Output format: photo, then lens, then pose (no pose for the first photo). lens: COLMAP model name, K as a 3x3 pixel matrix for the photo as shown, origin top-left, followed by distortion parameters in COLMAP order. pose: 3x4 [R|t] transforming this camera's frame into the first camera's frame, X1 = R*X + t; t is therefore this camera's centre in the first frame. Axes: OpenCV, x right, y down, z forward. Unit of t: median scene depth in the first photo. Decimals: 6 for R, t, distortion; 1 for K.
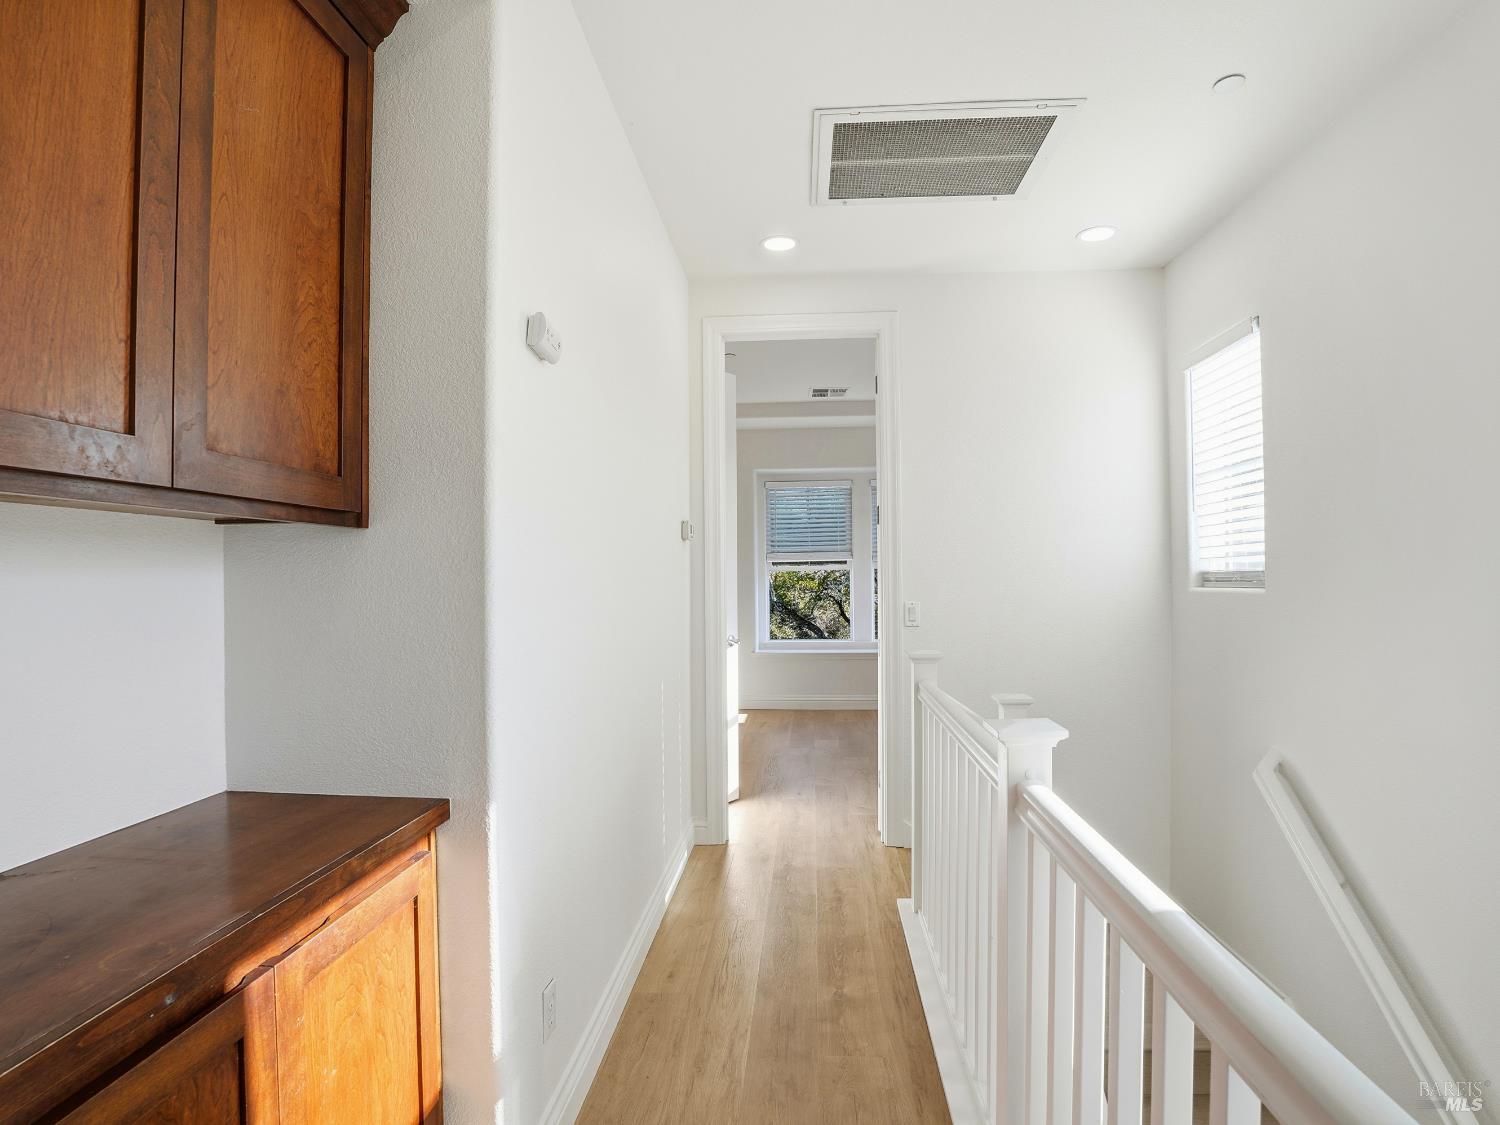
lens RADIAL K [[809.6, 0, 744.2], [0, 809.6, 575.1], [0, 0, 1]] dist [-0.074698, 0.019315]
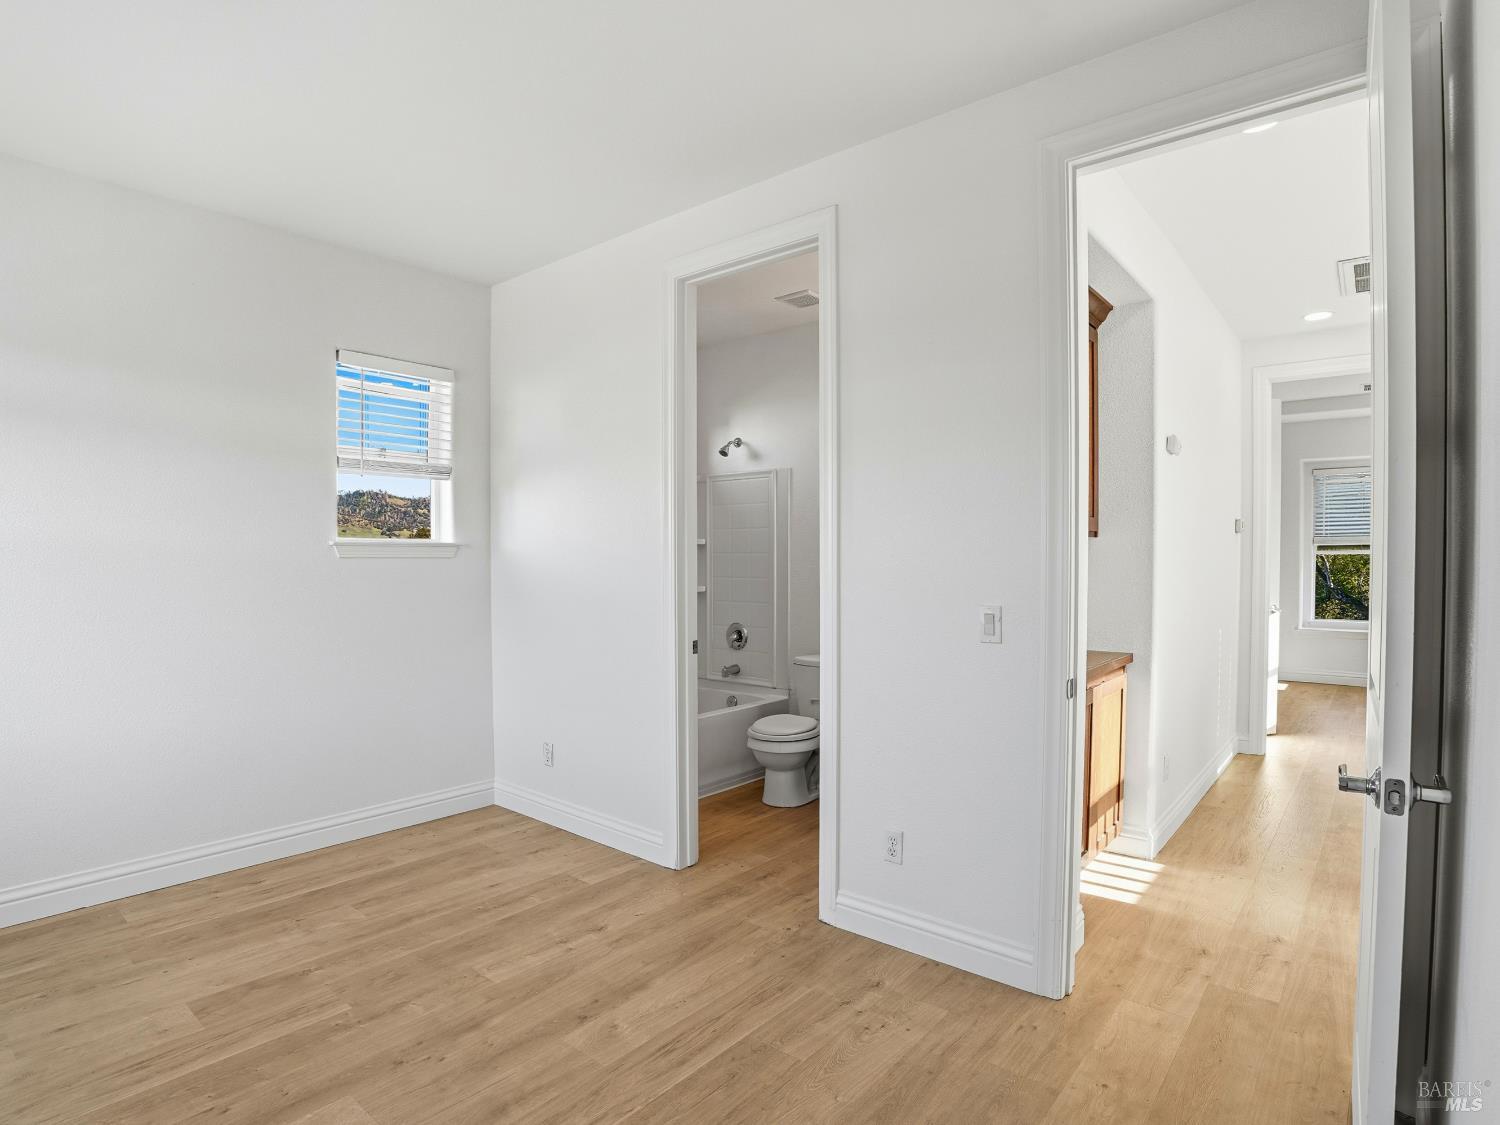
lens RADIAL K [[809.6, 0, 744.2], [0, 809.6, 575.1], [0, 0, 1]] dist [-0.074698, 0.019315]
pose [[0.819524, 0.020900, -0.572663, 0.008250], [-0.006228, 0.999600, 0.027569, -0.001155], [0.573011, -0.019027, 0.819327, -0.494958]]
